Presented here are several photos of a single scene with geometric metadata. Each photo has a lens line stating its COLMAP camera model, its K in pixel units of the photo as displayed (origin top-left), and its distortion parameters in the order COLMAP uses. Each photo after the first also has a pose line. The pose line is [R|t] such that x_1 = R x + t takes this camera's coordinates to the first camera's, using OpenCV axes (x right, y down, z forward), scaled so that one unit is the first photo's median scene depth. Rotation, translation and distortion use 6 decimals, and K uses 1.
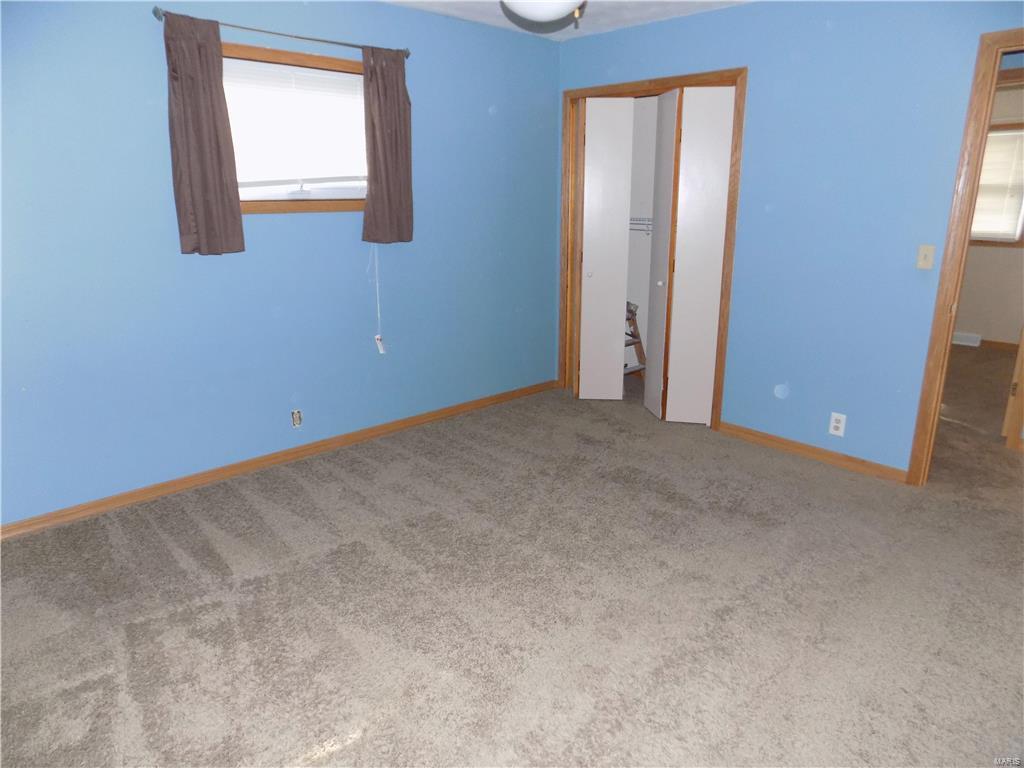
lens RADIAL K [[675.1, 0, 509.8], [0, 675.1, 381.8], [0, 0, 1]] dist [-0.096174, 0.082115]
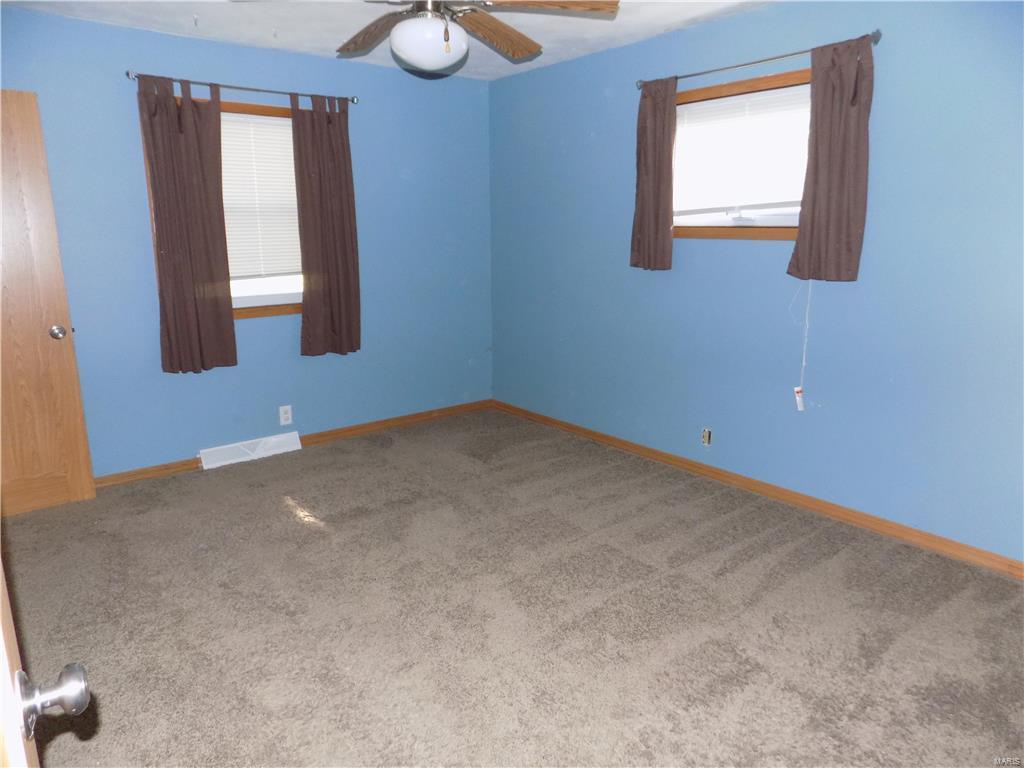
lens RADIAL K [[675.1, 0, 509.8], [0, 675.1, 381.8], [0, 0, 1]] dist [-0.096174, 0.082115]
pose [[-0.065457, 0.226001, -0.971925, 0.718364], [-0.257405, 0.937225, 0.235268, -0.200527], [0.964084, 0.265579, -0.003174, 0.727967]]
